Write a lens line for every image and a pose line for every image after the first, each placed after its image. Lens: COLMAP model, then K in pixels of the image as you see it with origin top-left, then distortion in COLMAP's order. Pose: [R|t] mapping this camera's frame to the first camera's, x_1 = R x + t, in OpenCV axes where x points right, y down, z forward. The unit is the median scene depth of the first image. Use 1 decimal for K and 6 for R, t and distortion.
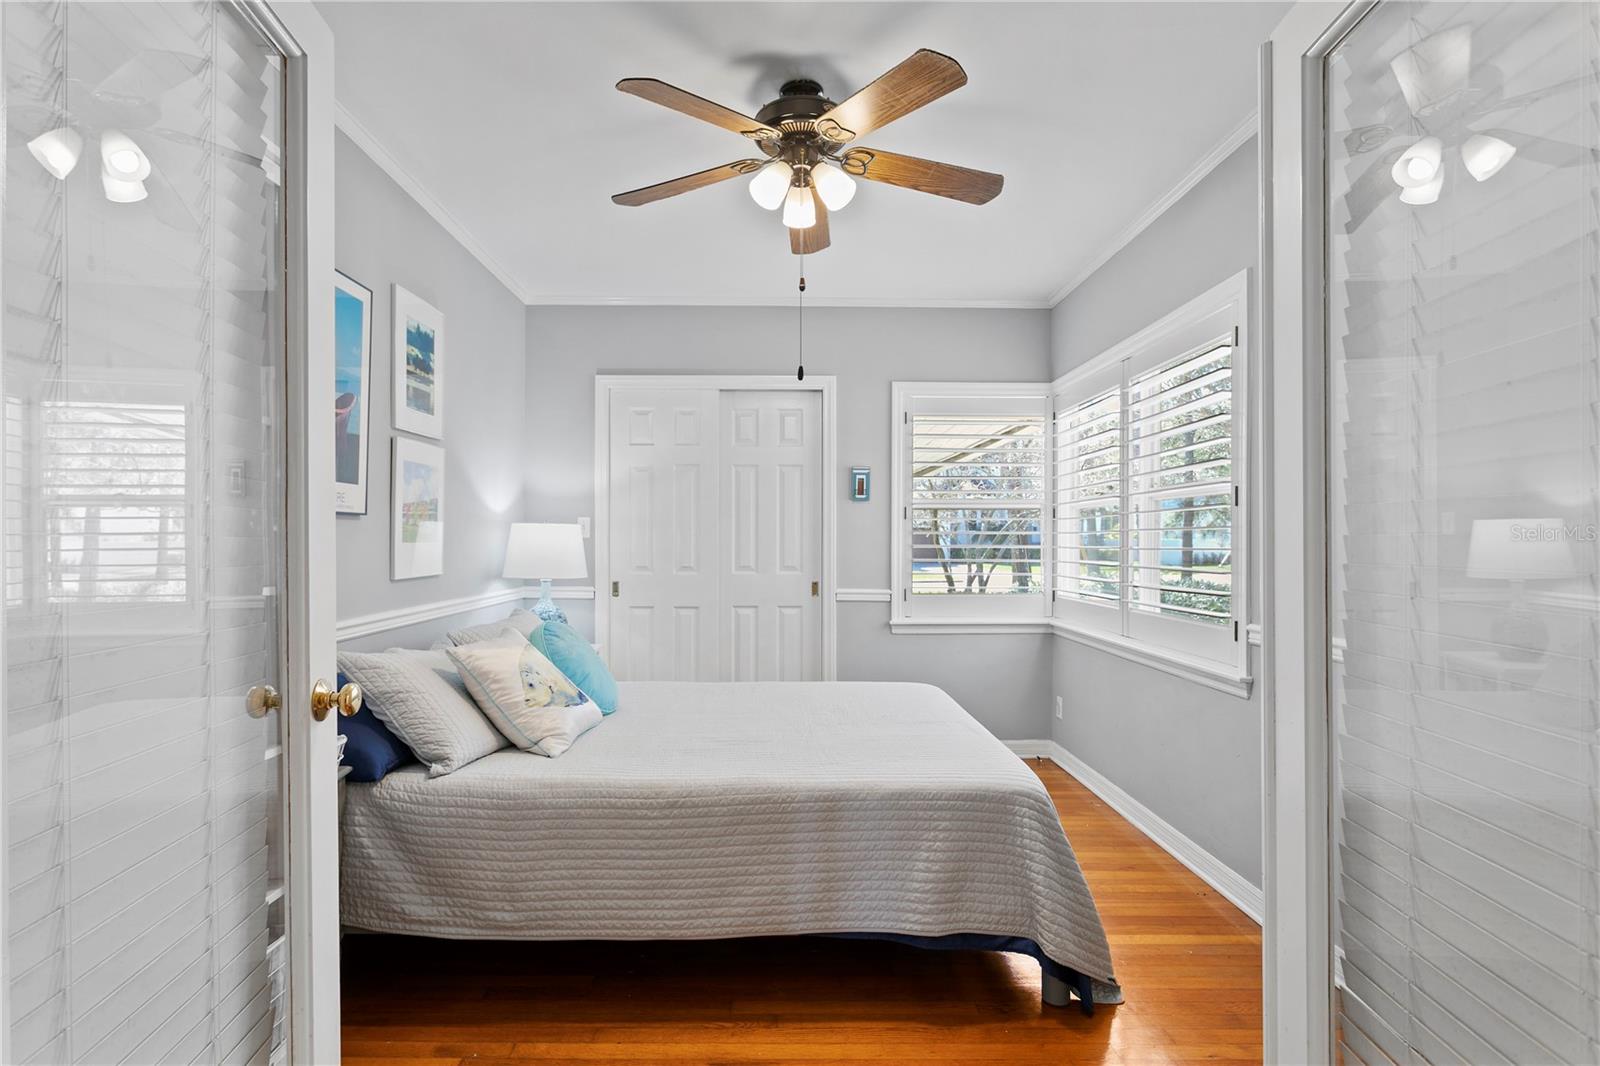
lens RADIAL K [[803.6, 0, 785.9], [0, 803.6, 533.4], [0, 0, 1]] dist [-0.006256, 0.000304]
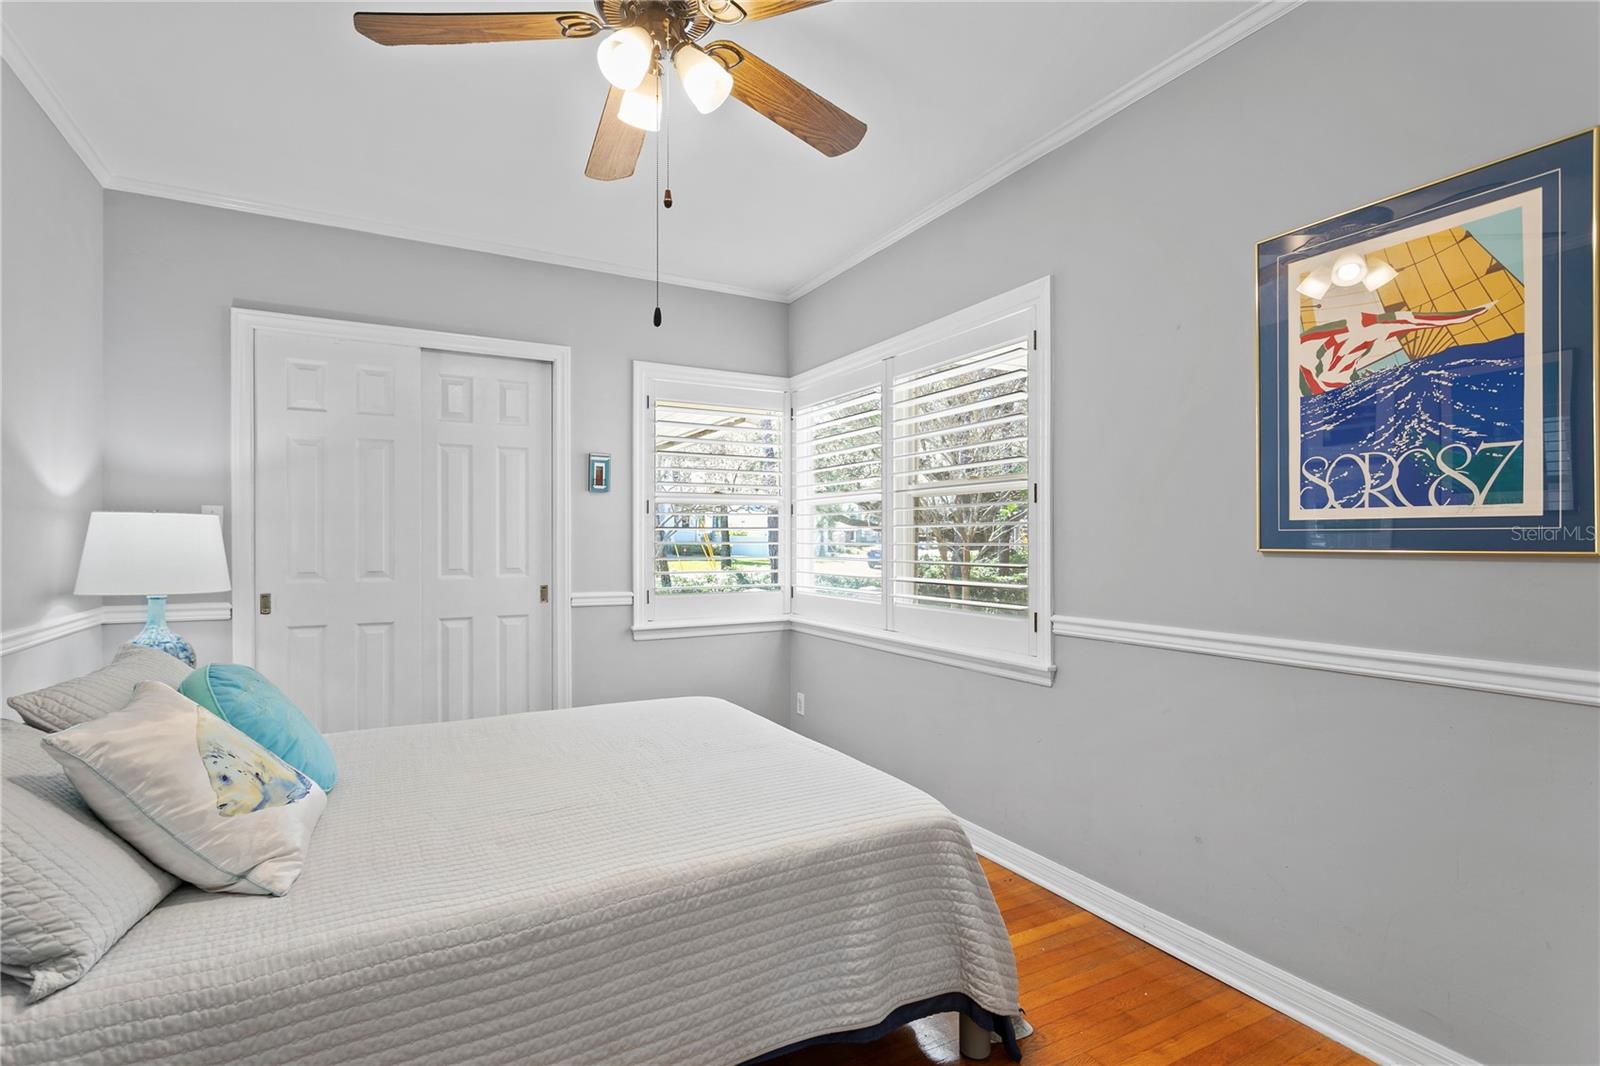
lens RADIAL K [[757.8, 0, 774.7], [0, 757.8, 533.9], [0, 0, 1]] dist [0.004791, -0.000970]
pose [[0.885682, -0.000321, 0.464292, -0.214601], [-0.001219, 0.999995, 0.003016, 0.004486], [-0.464290, -0.003237, 0.885677, 0.304446]]
